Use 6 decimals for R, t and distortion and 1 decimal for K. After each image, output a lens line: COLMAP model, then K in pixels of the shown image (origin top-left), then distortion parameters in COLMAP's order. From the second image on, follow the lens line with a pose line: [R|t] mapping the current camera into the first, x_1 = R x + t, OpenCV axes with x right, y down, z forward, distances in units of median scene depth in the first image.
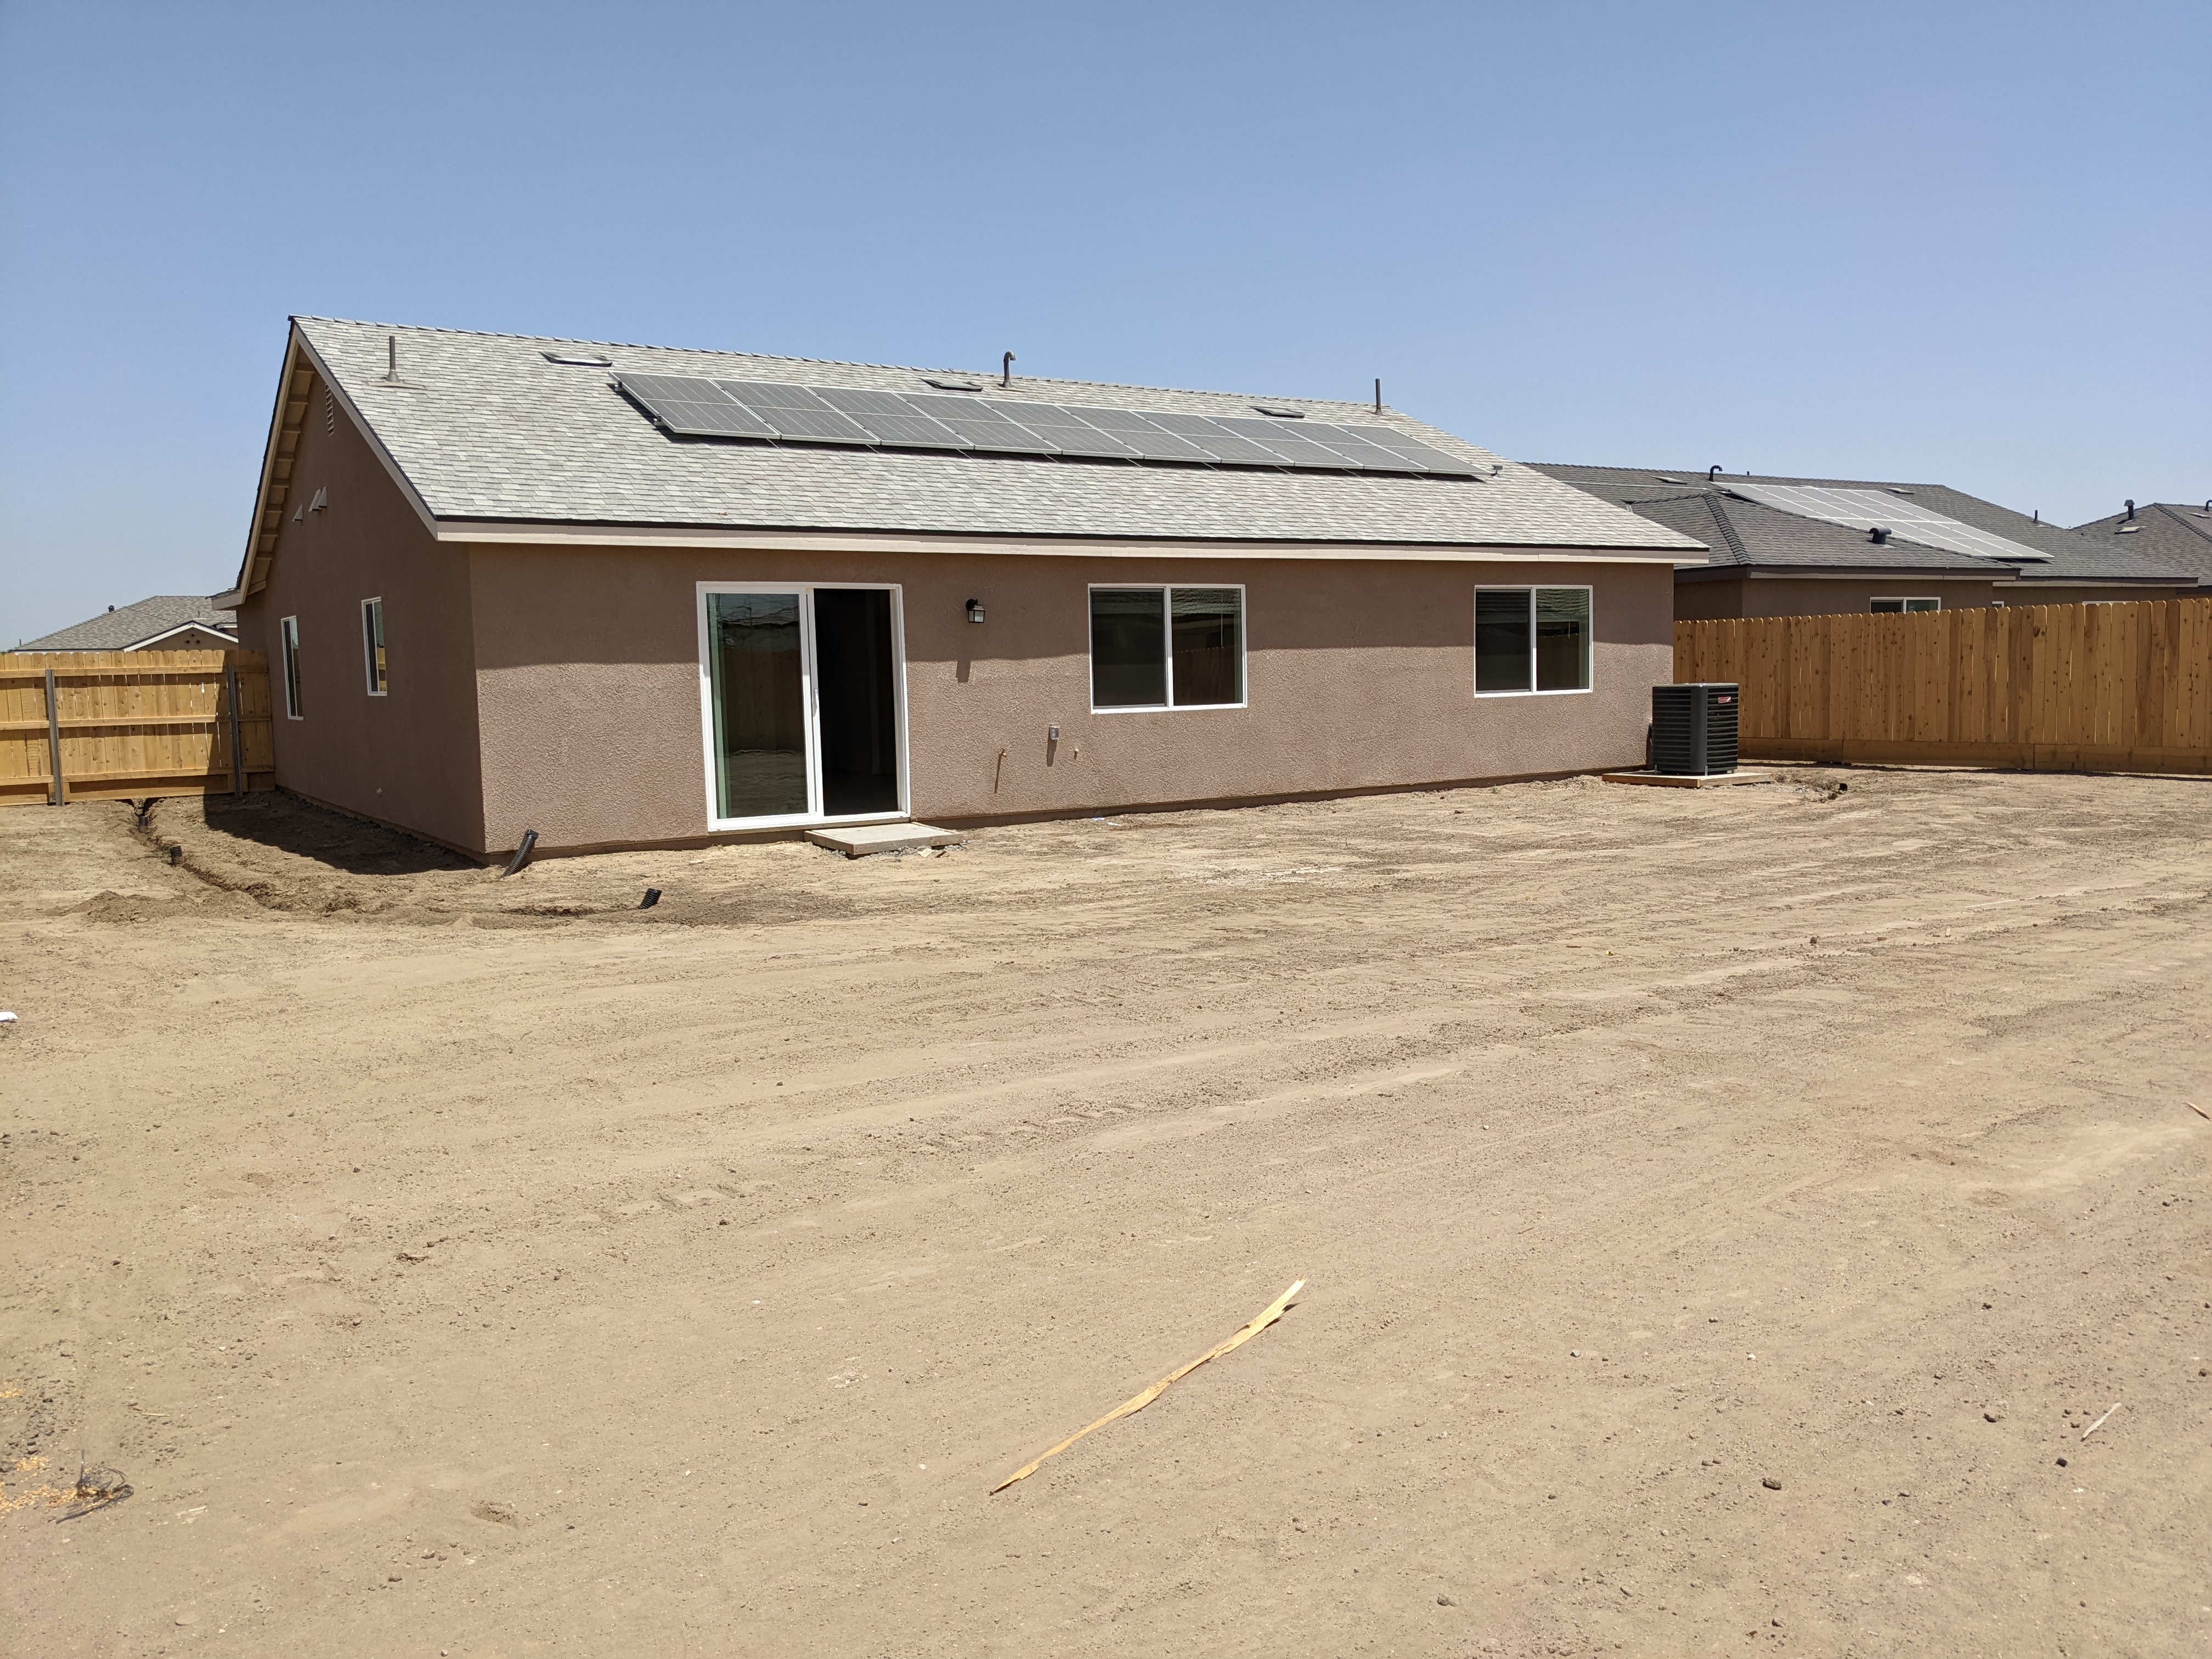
lens RADIAL K [[1727.4, 0, 1137.7], [0, 1727.4, 824.9], [0, 0, 1]] dist [0.055770, -0.085455]
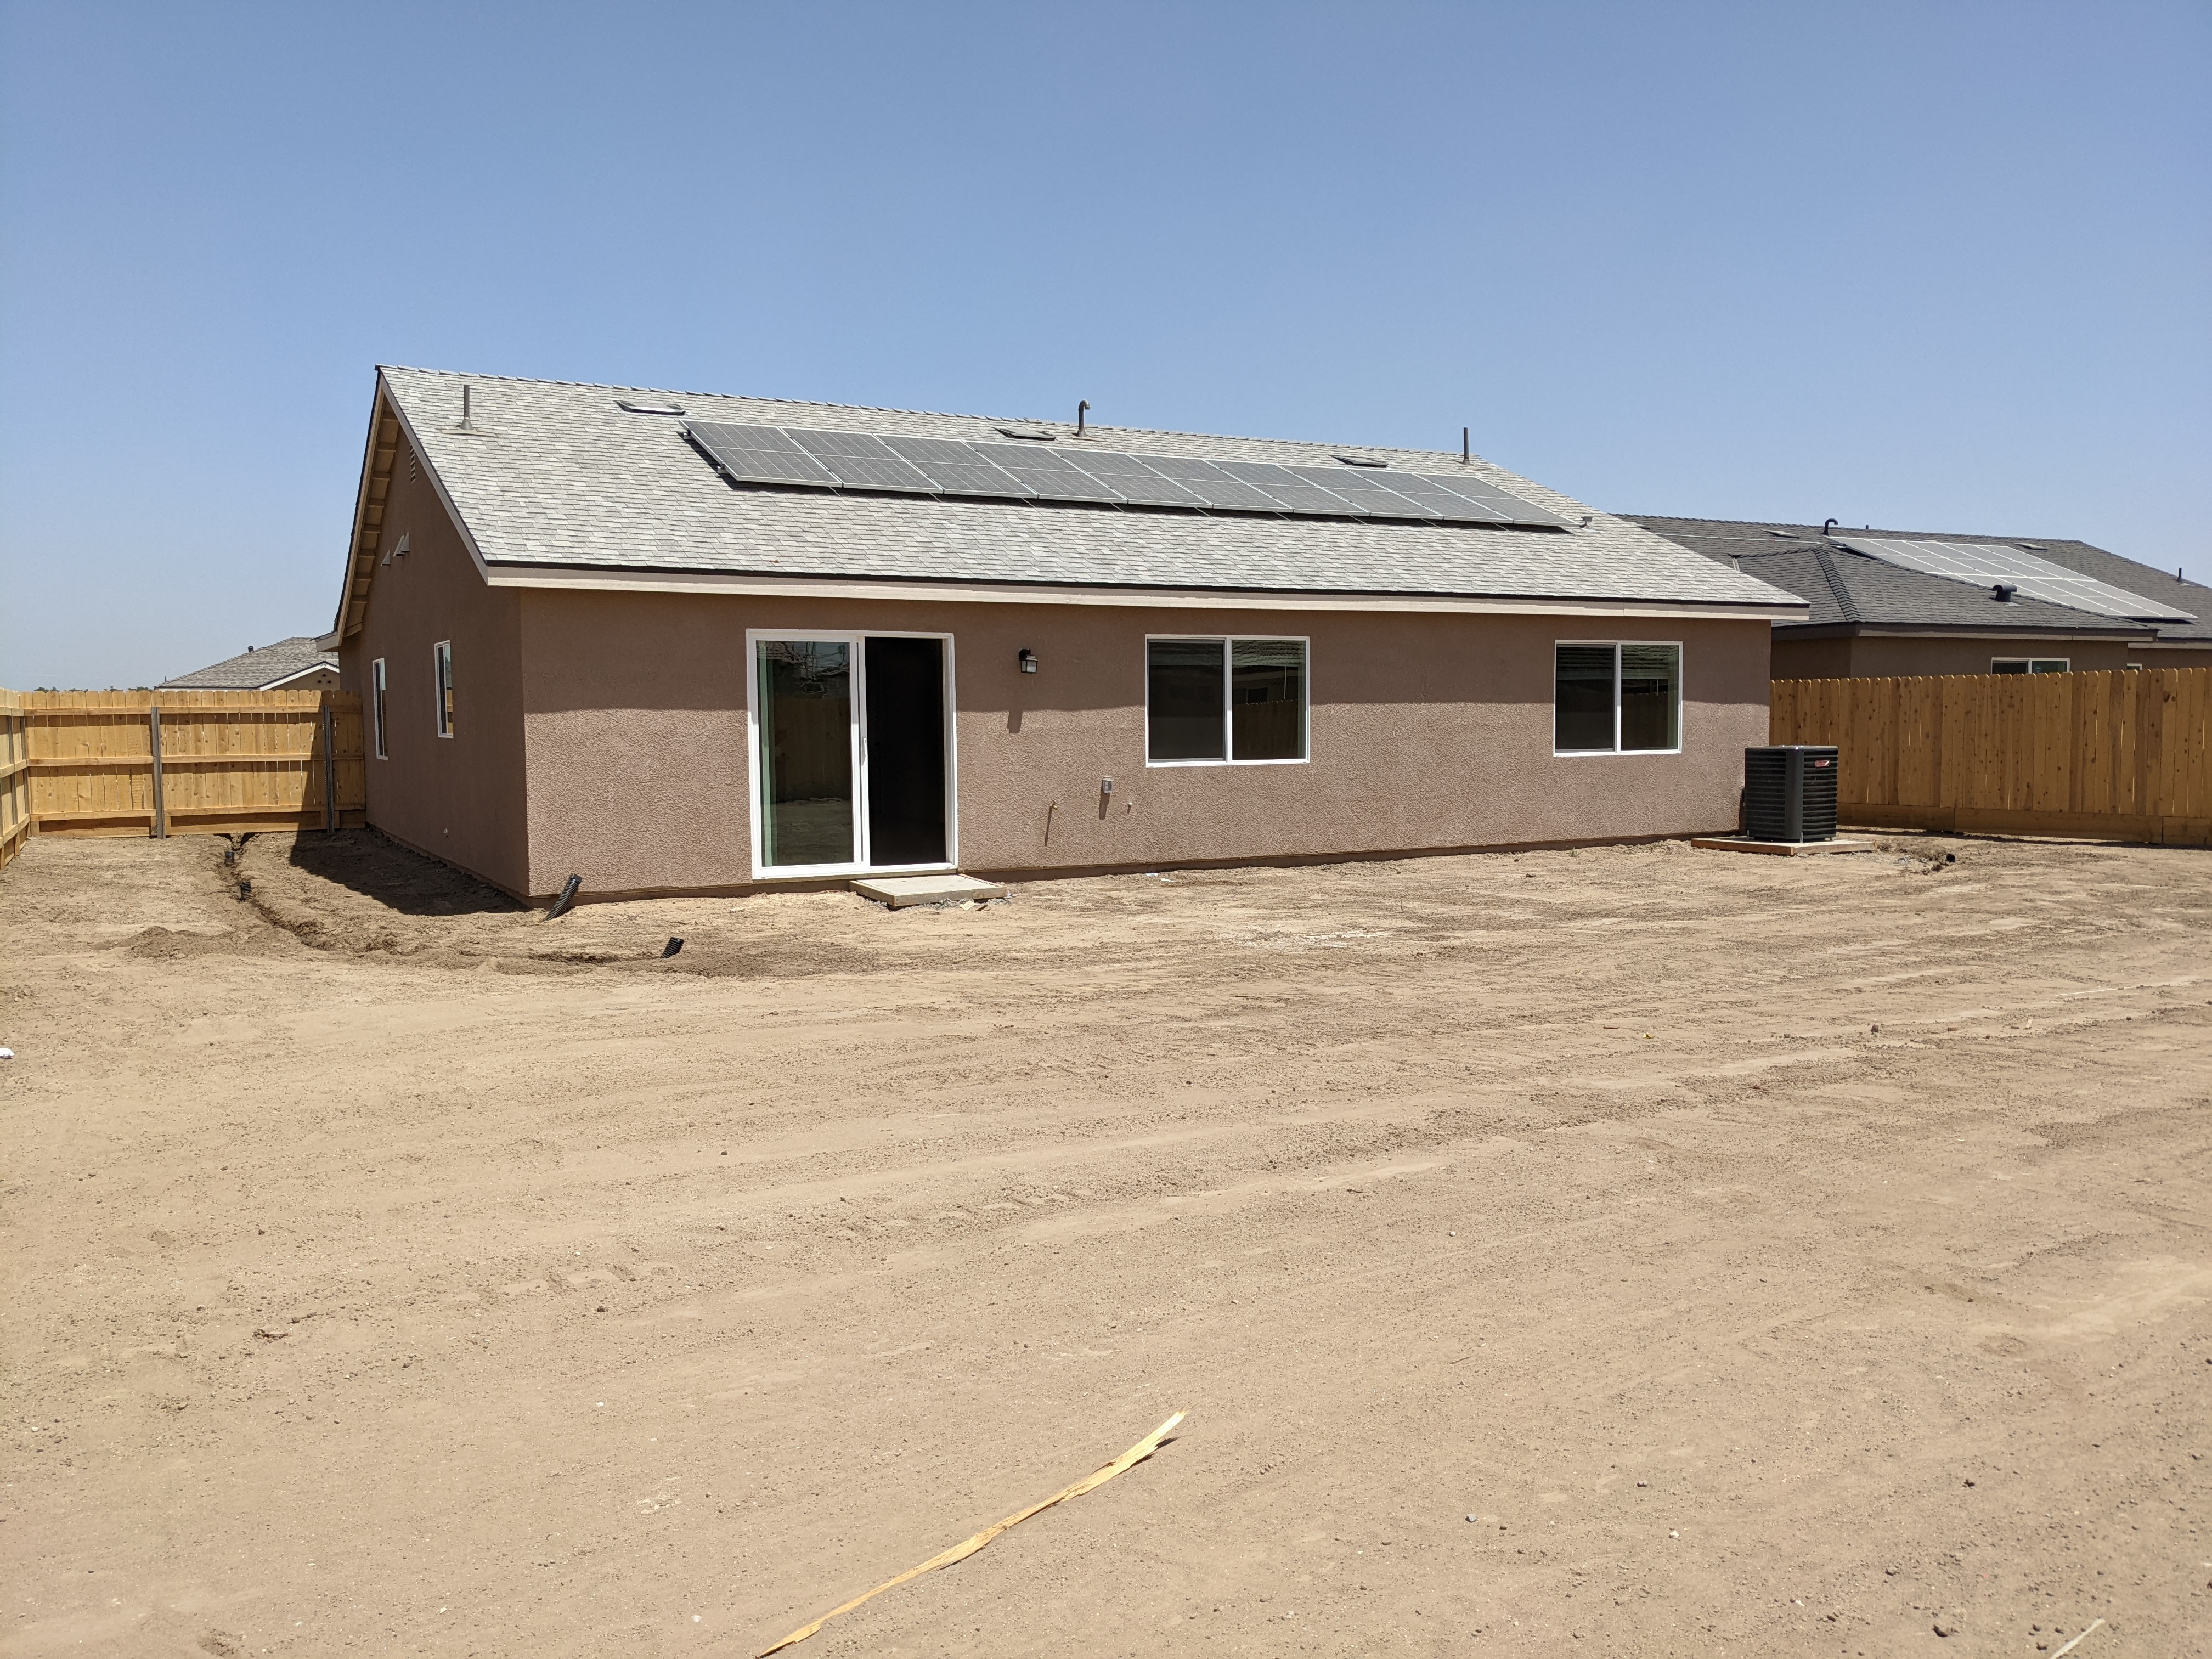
lens RADIAL K [[1727.4, 0, 1096.1], [0, 1727.4, 840.8], [0, 0, 1]] dist [0.055770, -0.085455]
pose [[0.996111, 0.020799, -0.085616, 0.035378], [-0.022491, 0.999569, -0.018841, -0.004237], [0.085188, 0.020694, 0.996150, 0.028283]]
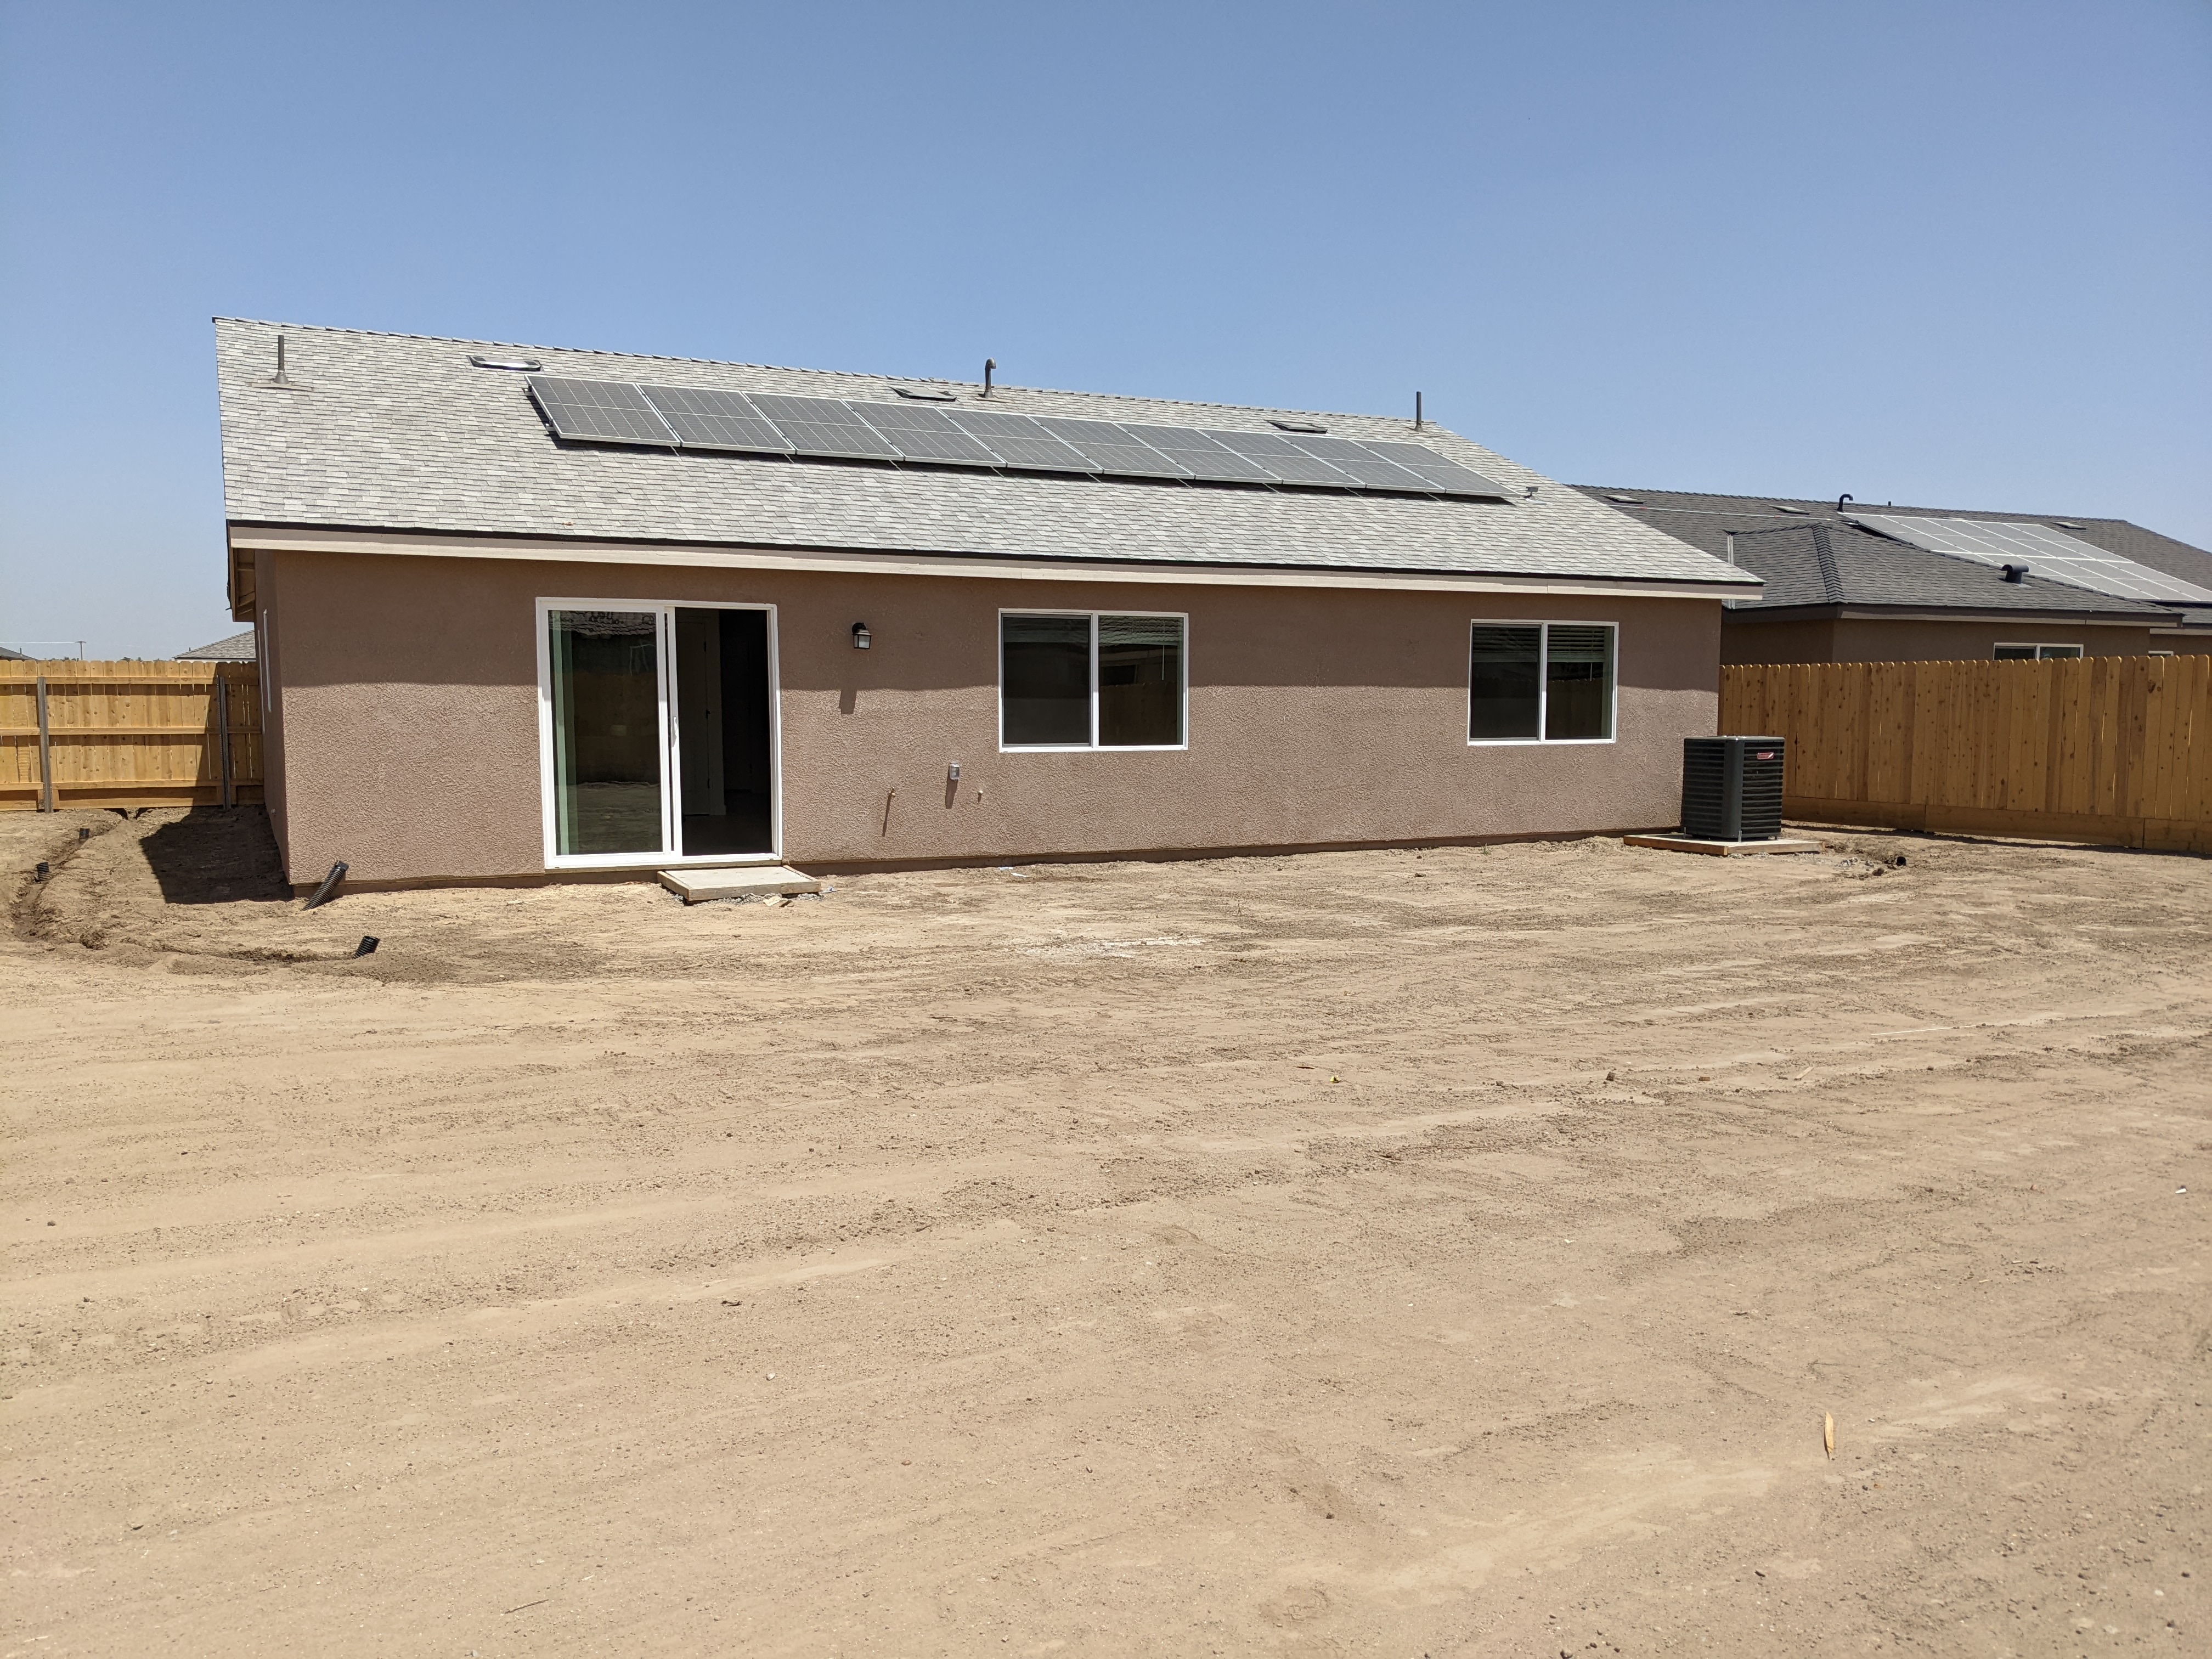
lens RADIAL K [[1727.4, 0, 1083.4], [0, 1727.4, 859.4], [0, 0, 1]] dist [0.055770, -0.085455]
pose [[0.990808, 0.036959, -0.130126, 0.164535], [-0.036642, 0.999317, 0.004831, -0.016942], [0.130215, -0.000019, 0.991486, 0.128887]]
